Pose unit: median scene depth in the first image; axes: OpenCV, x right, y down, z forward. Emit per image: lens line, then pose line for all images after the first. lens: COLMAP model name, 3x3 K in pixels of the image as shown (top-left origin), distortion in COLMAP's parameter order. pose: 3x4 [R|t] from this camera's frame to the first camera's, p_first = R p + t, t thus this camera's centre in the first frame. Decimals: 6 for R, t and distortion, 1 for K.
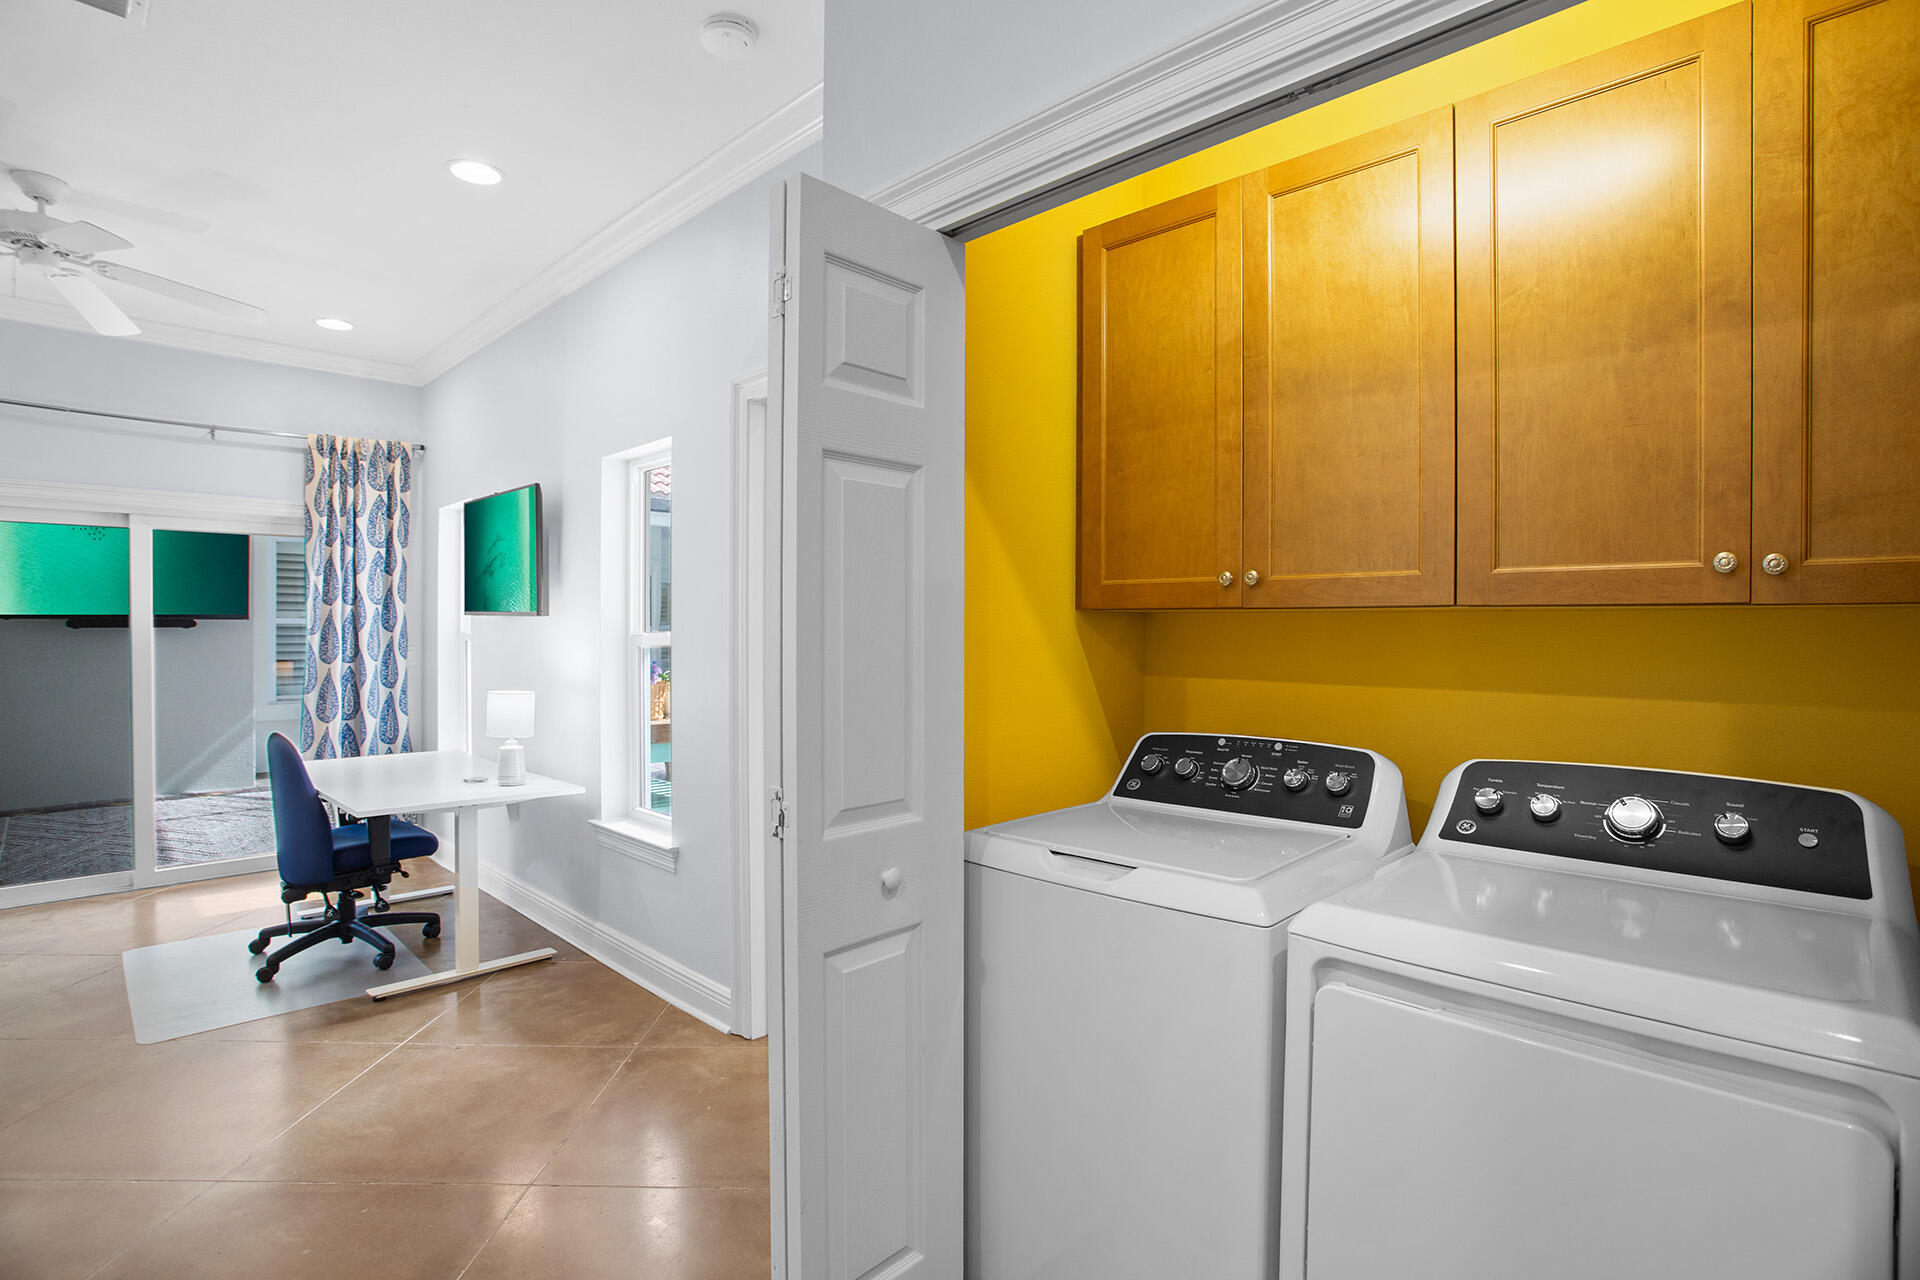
lens RADIAL K [[930.4, 0, 965.5], [0, 930.4, 631.4], [0, 0, 1]] dist [-0.040882, 0.022788]
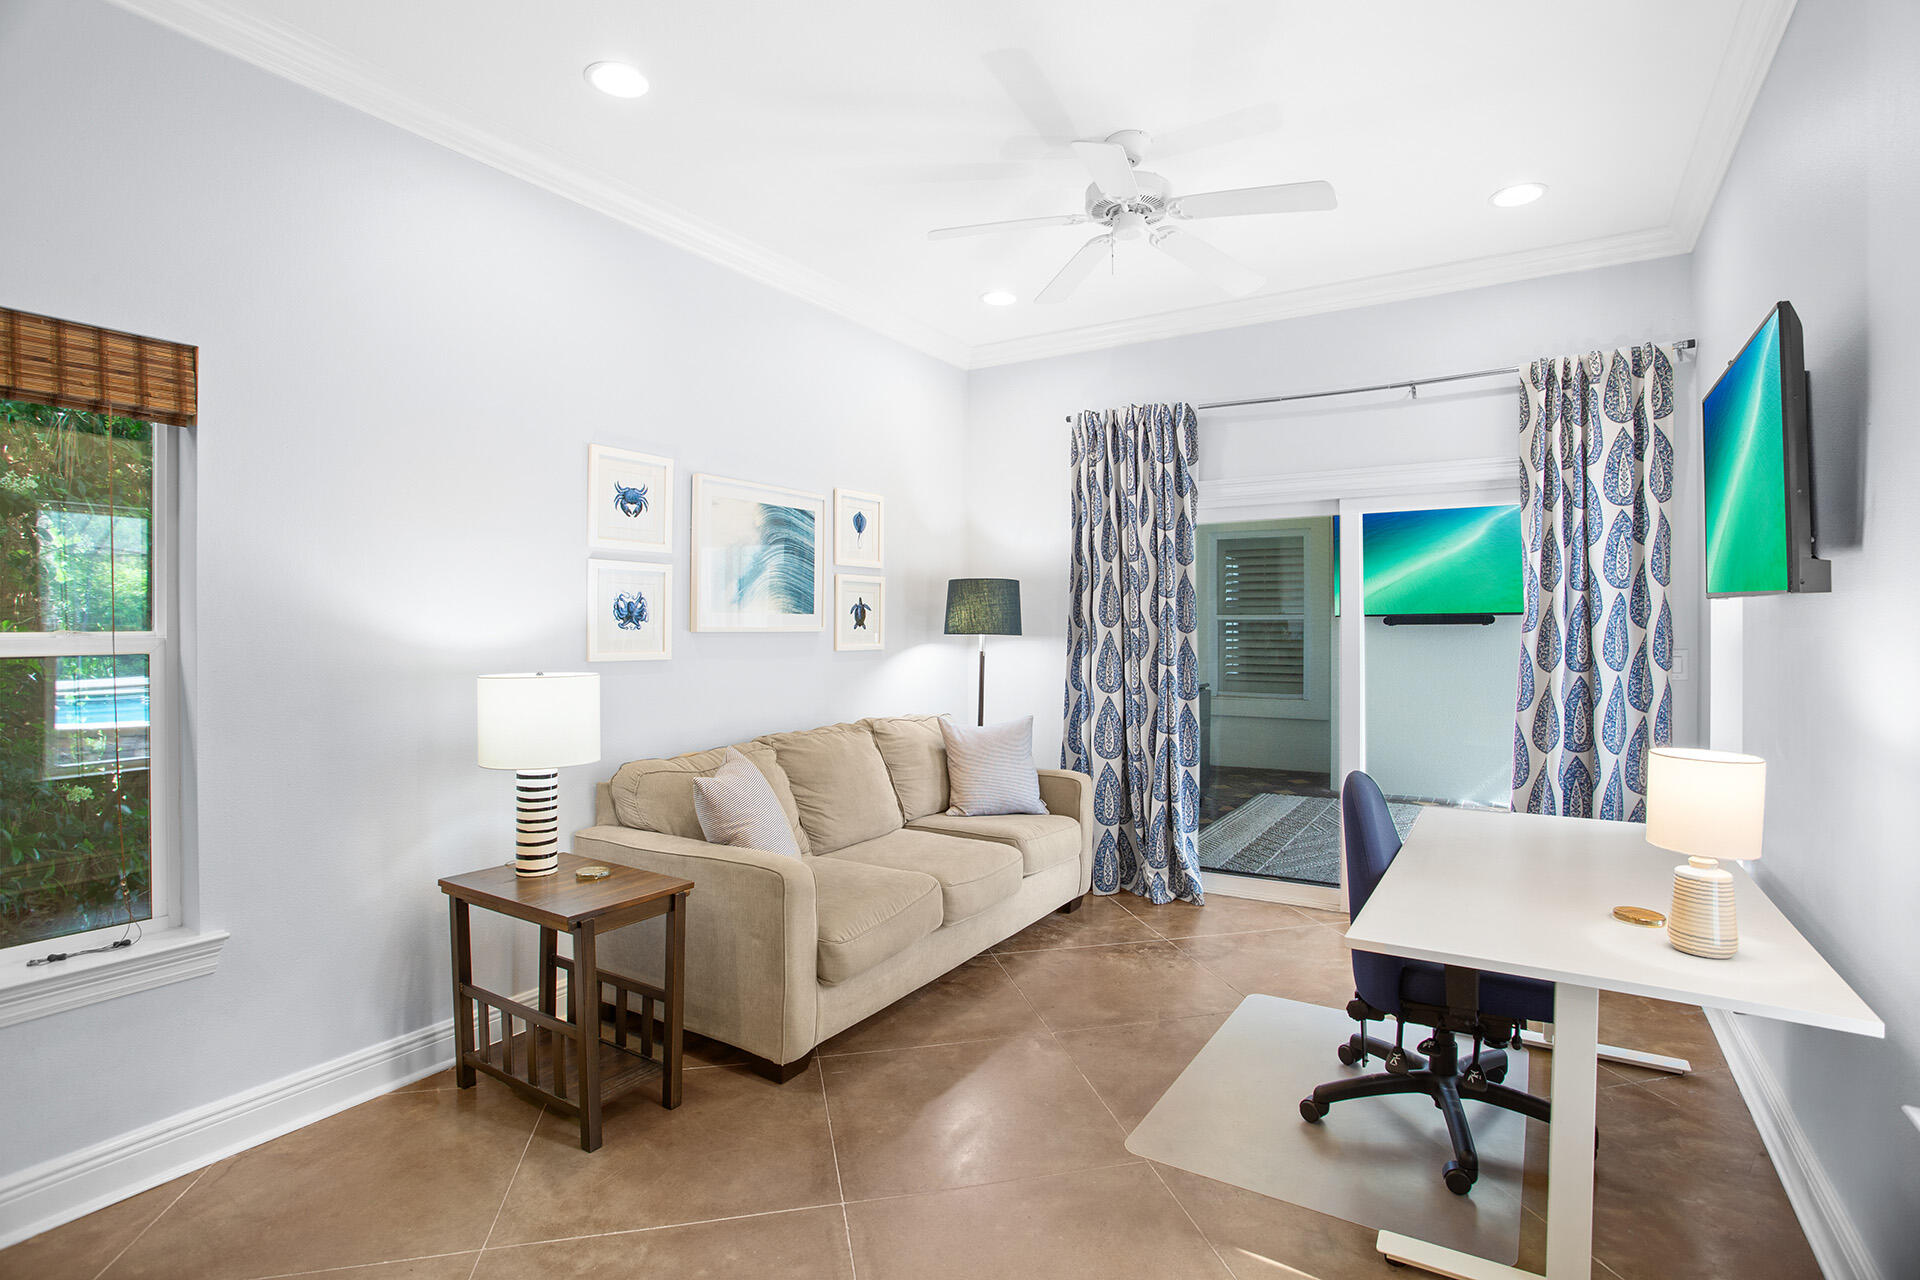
lens RADIAL K [[930.4, 0, 967.5], [0, 930.4, 621.6], [0, 0, 1]] dist [-0.040882, 0.022788]
pose [[0.227502, -0.008552, -0.973740, -0.086817], [0.000230, 0.999962, -0.008729, 0.001565], [0.973778, 0.001762, 0.227495, 0.376574]]
